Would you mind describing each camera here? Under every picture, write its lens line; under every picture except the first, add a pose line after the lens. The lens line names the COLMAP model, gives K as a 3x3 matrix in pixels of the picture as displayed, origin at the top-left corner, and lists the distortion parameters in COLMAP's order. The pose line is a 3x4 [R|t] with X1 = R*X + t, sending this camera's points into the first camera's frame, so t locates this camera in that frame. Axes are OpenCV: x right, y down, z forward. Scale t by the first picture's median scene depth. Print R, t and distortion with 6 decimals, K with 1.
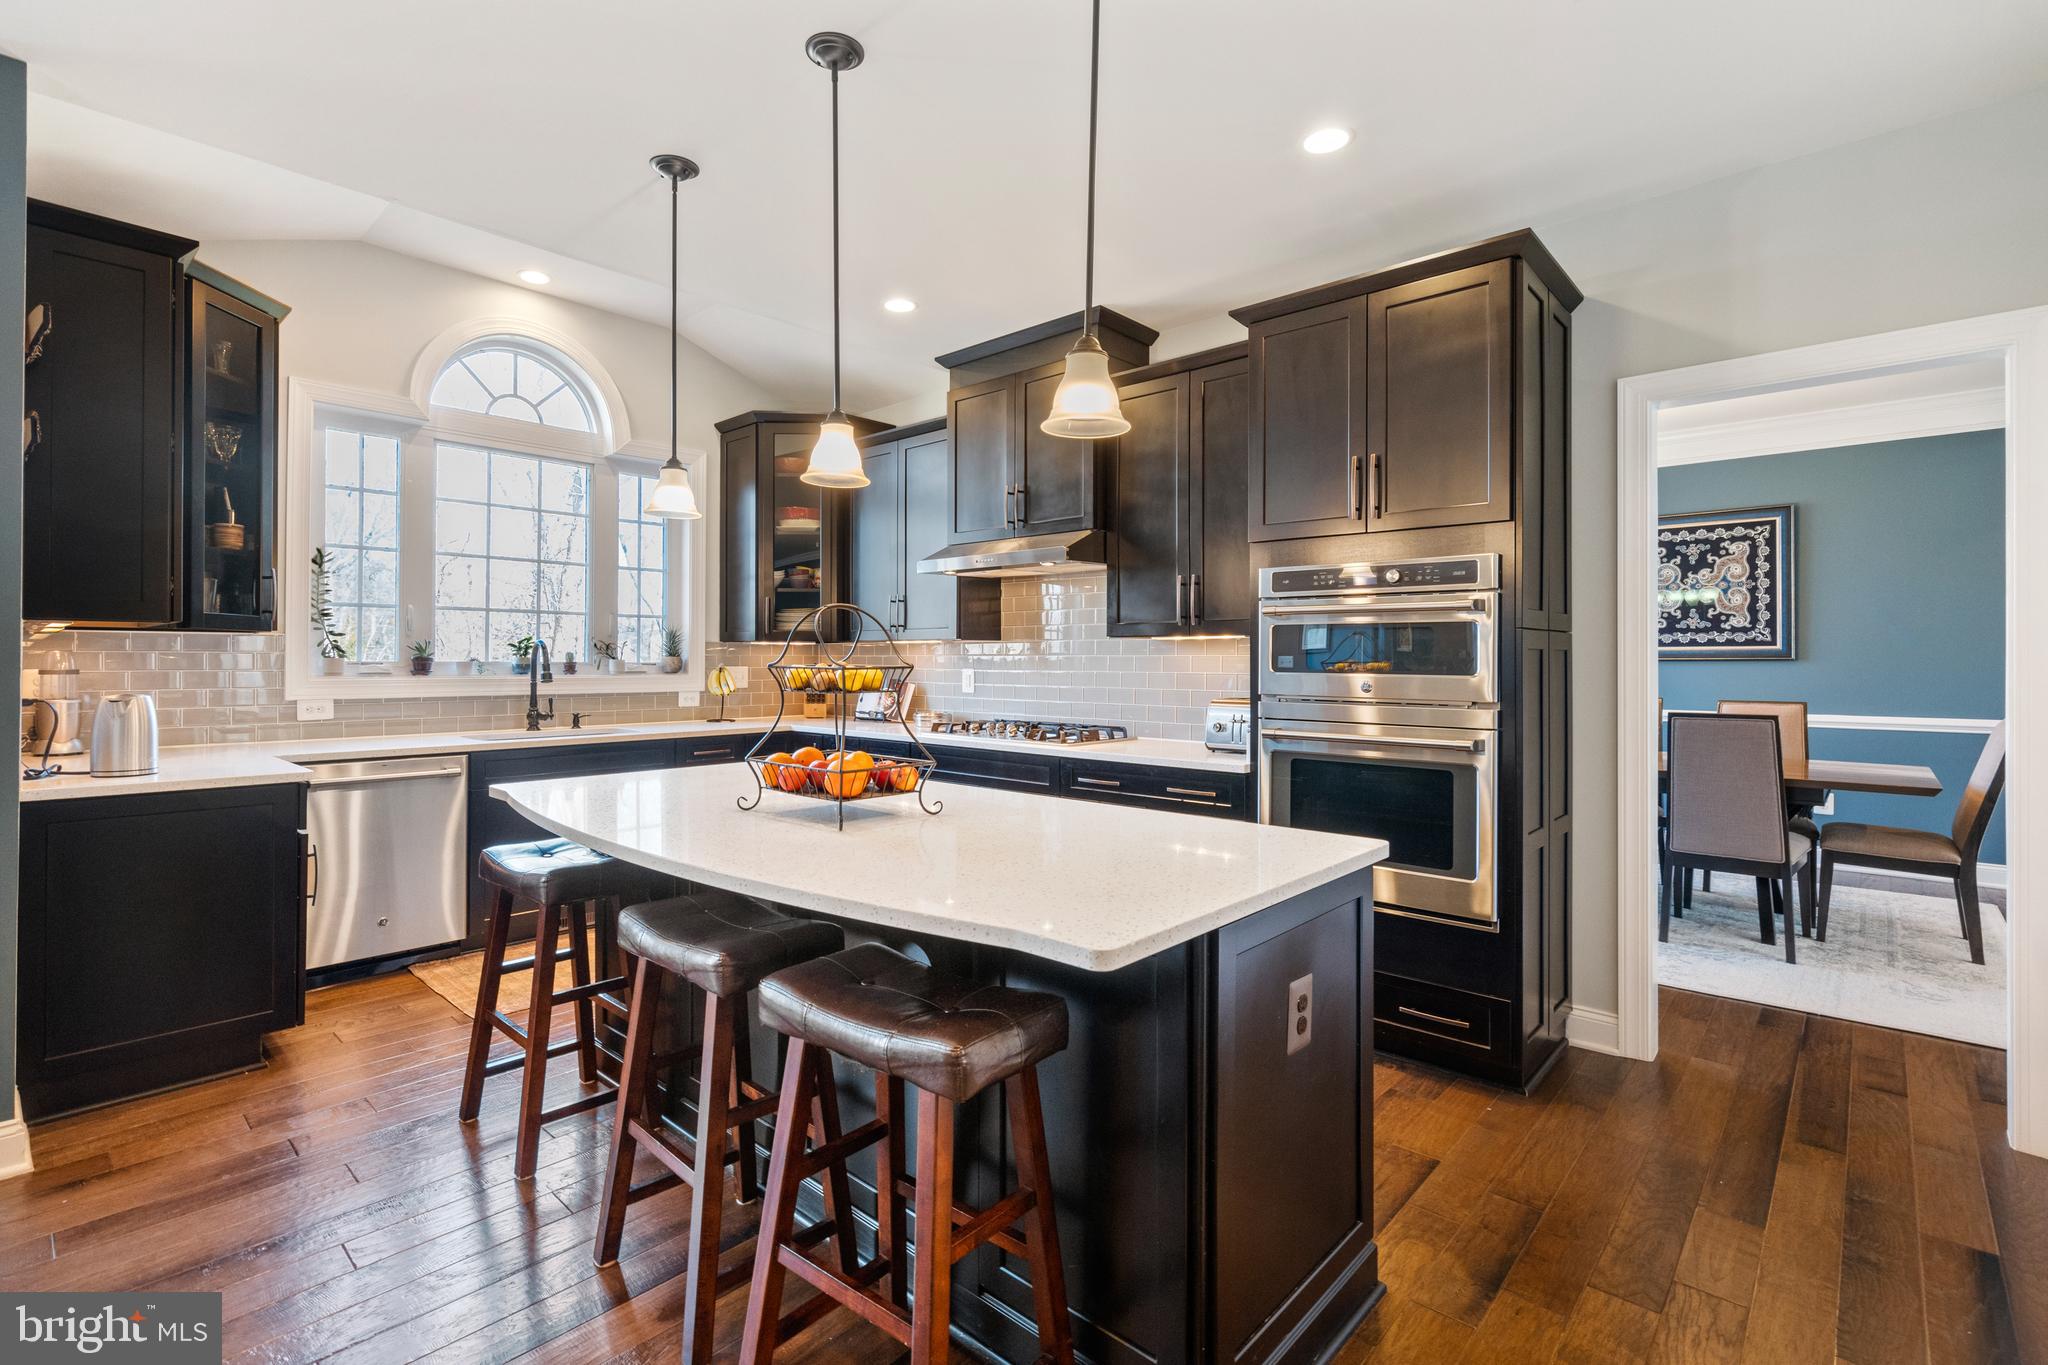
lens RADIAL K [[943.9, 0, 1018.1], [0, 943.9, 660.1], [0, 0, 1]] dist [-0.001363, 0.000090]
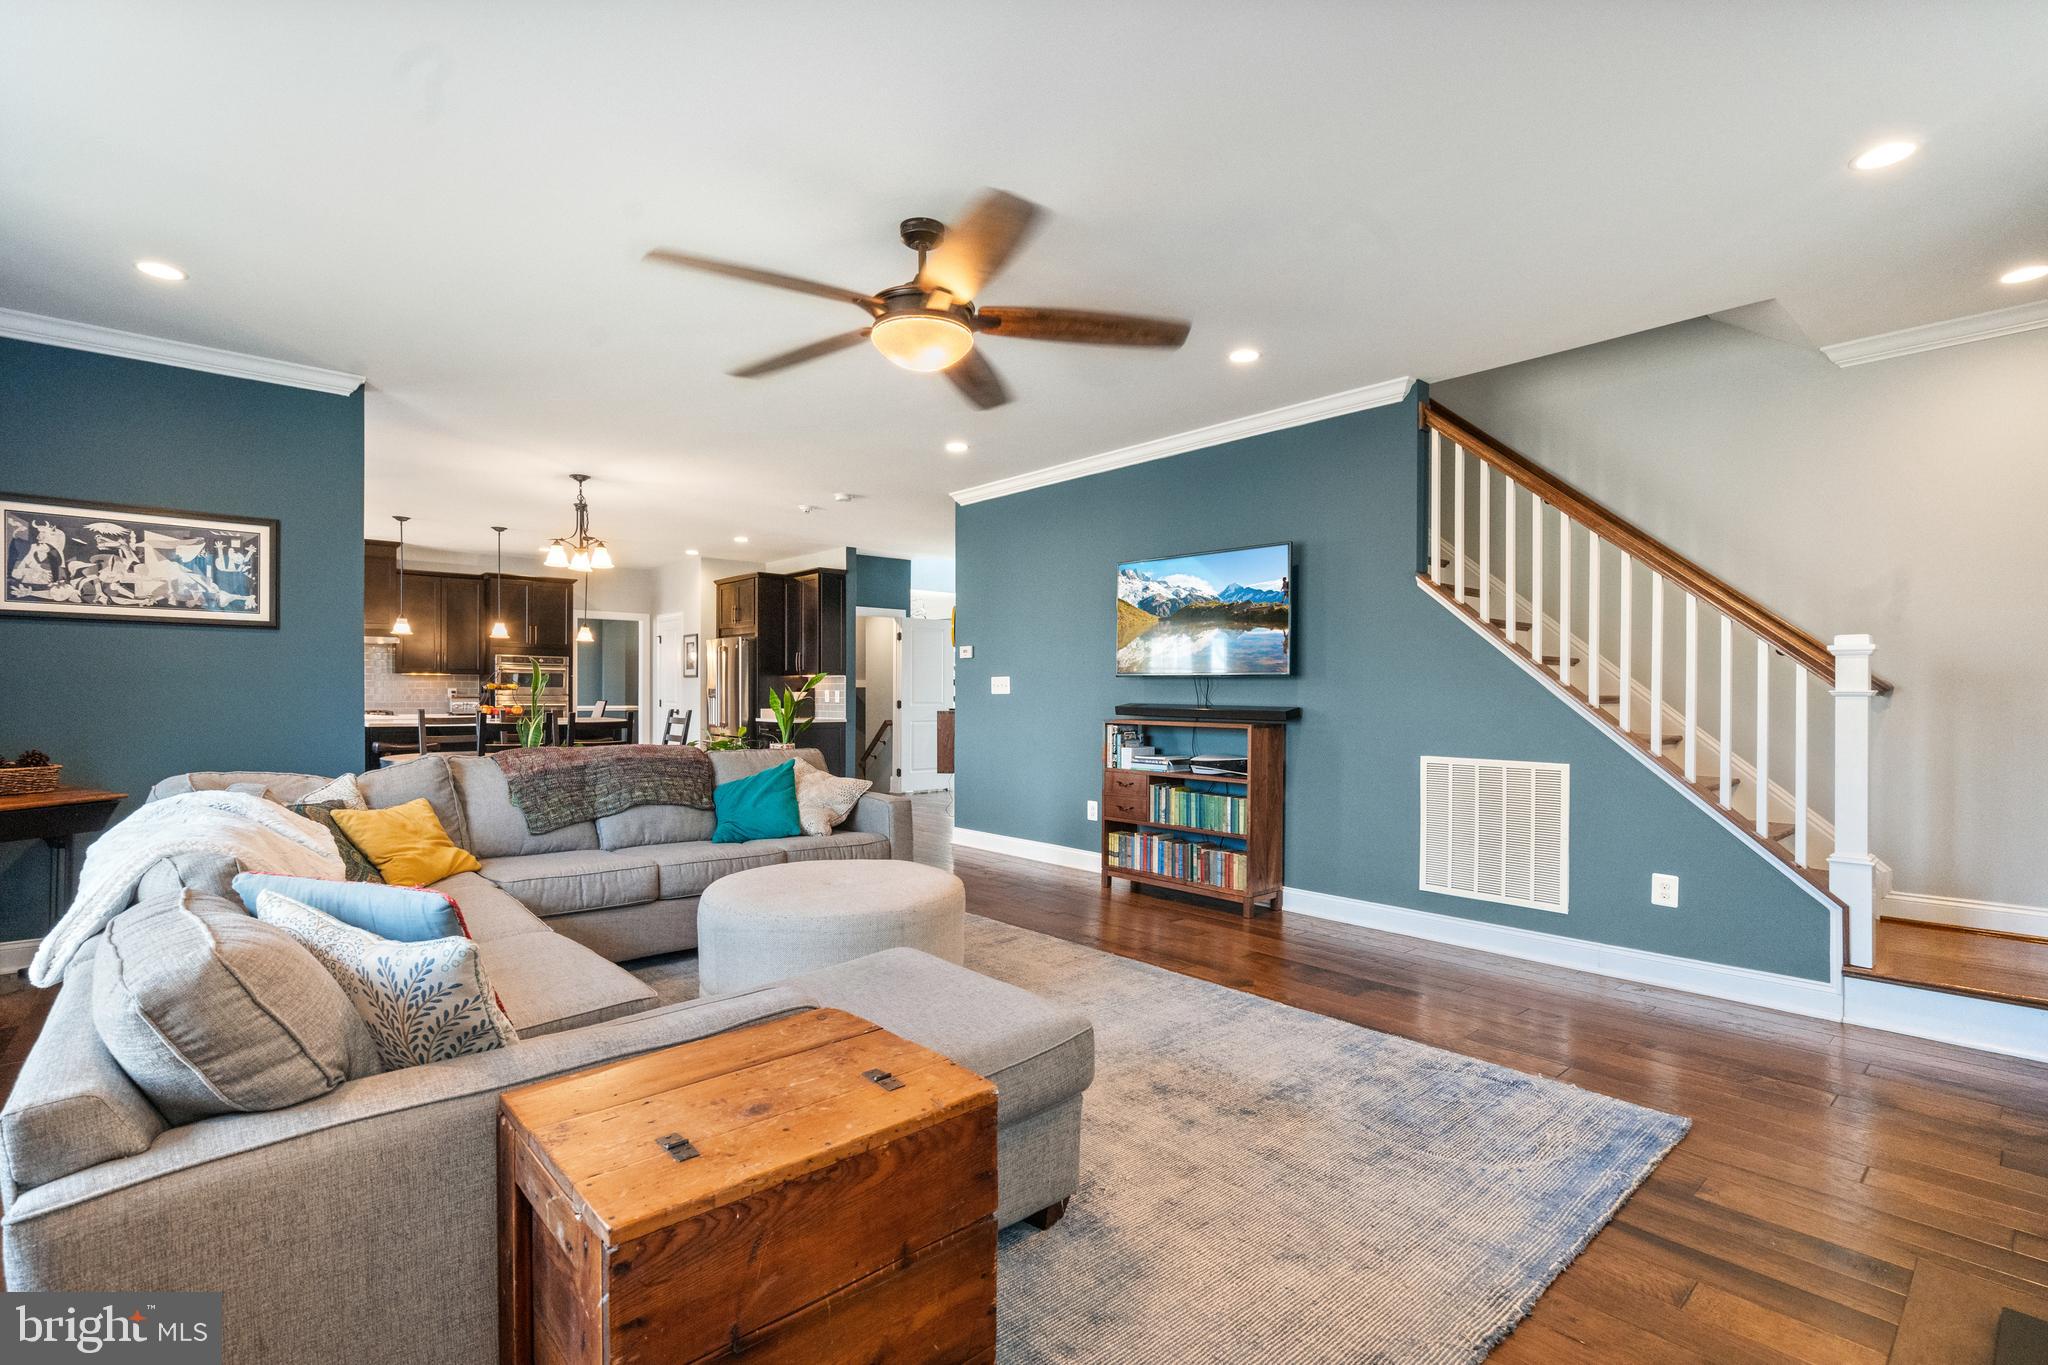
lens RADIAL K [[929.4, 0, 1020.2], [0, 929.4, 695.6], [0, 0, 1]] dist [-0.000711, -0.000018]
pose [[0.115432, -0.003649, 0.993309, -1.837666], [-0.005254, 0.999977, 0.004284, 0.012988], [-0.993301, -0.005713, 0.115410, -0.779311]]
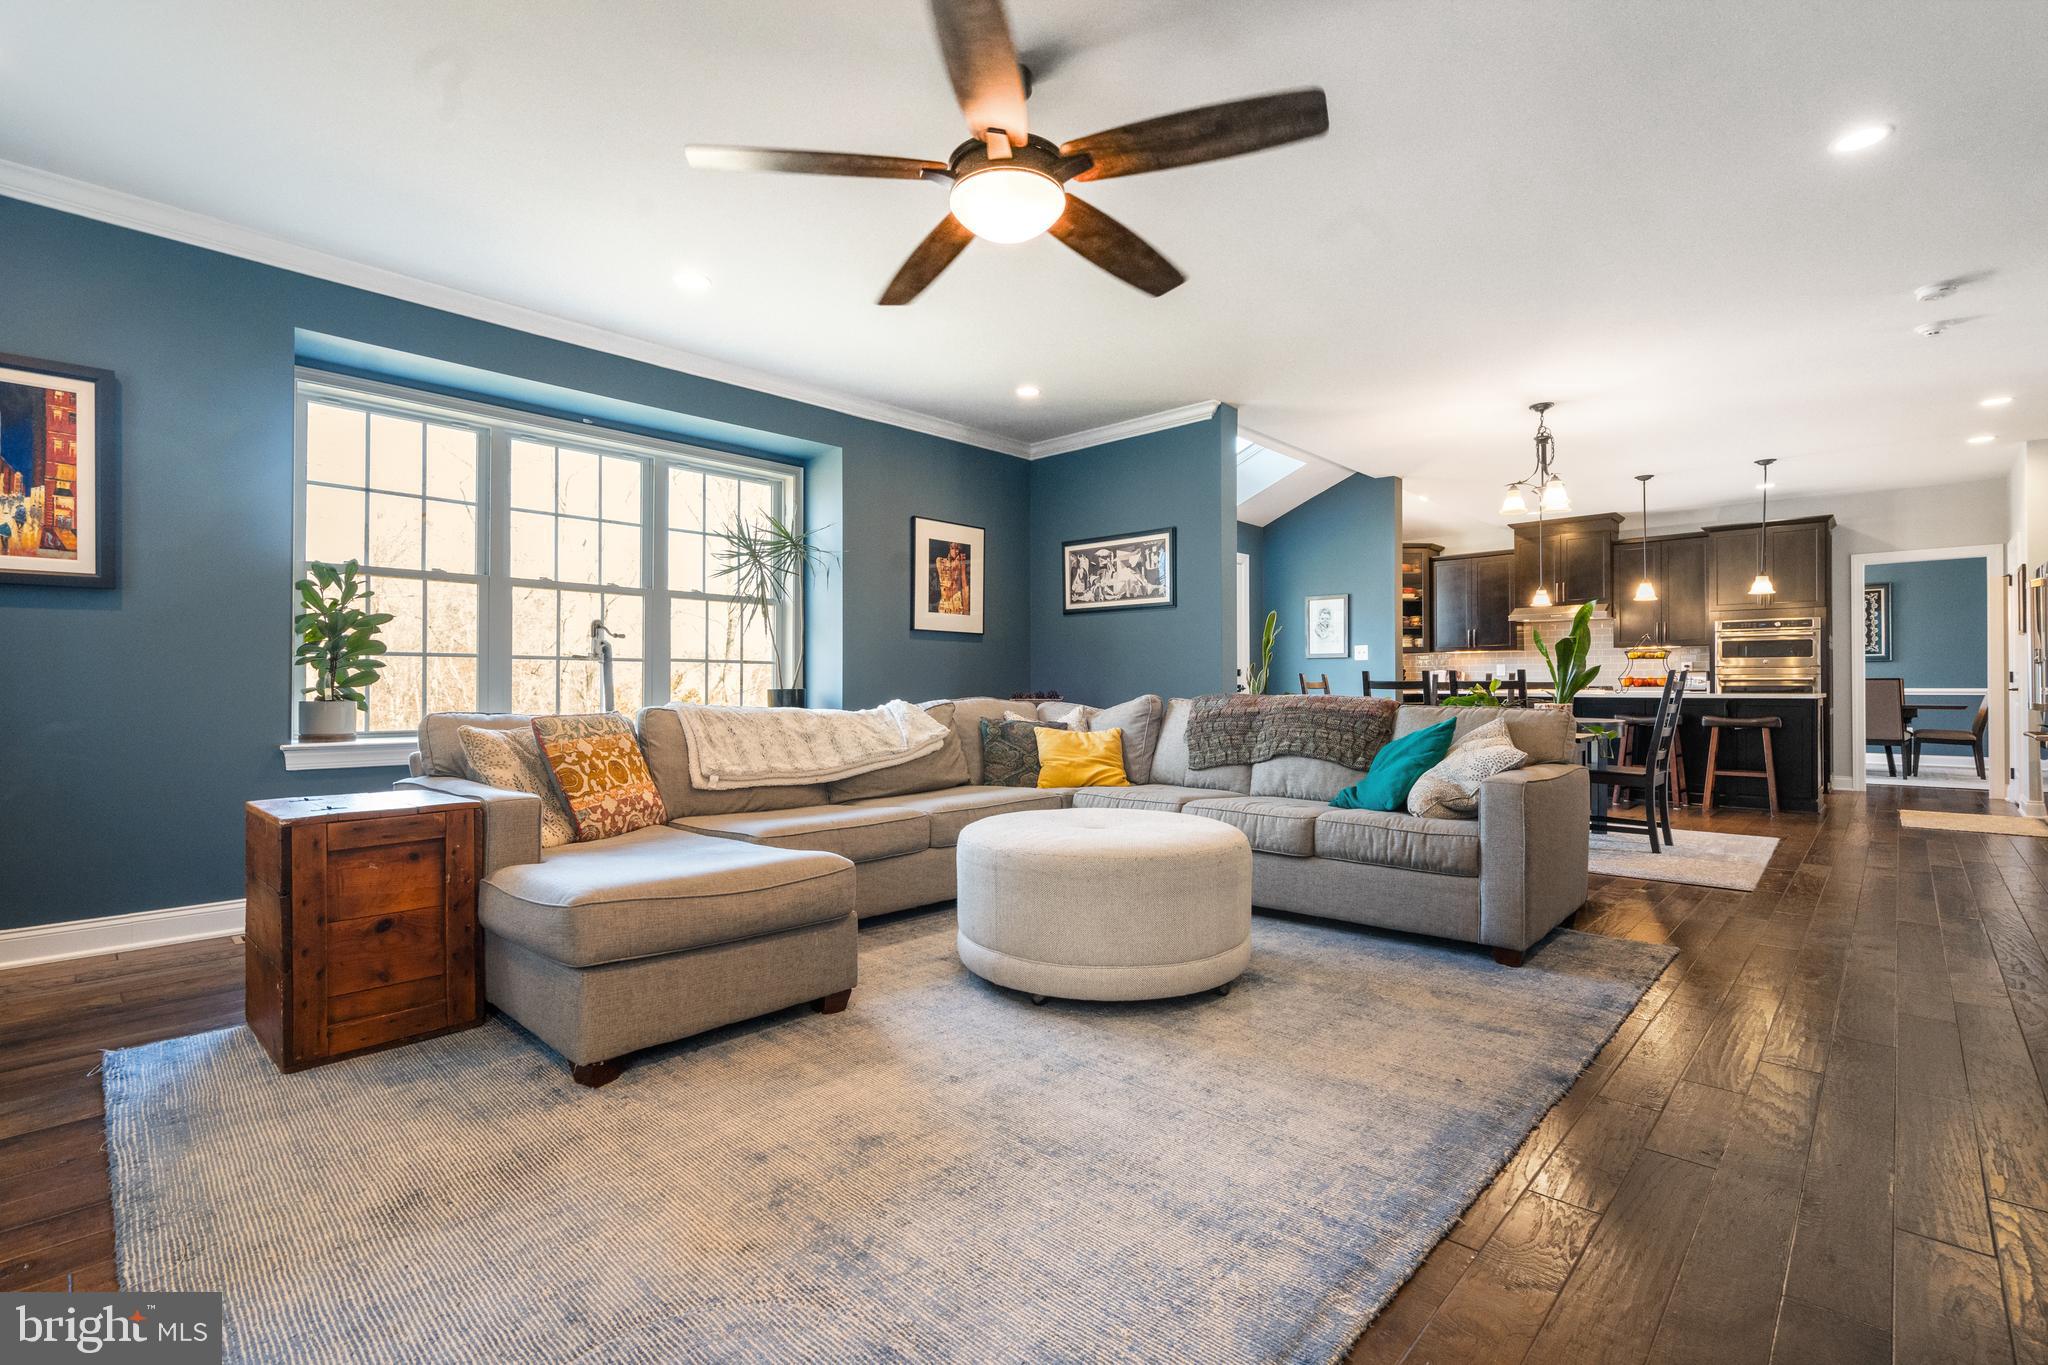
lens RADIAL K [[926.1, 0, 1012.9], [0, 926.1, 684.1], [0, 0, 1]] dist [-0.009375, 0.000772]
pose [[0.999567, -0.002480, -0.029308, -1.177378], [0.002339, 0.999985, -0.004871, 0.065405], [0.029319, 0.004801, 0.999559, -1.199229]]
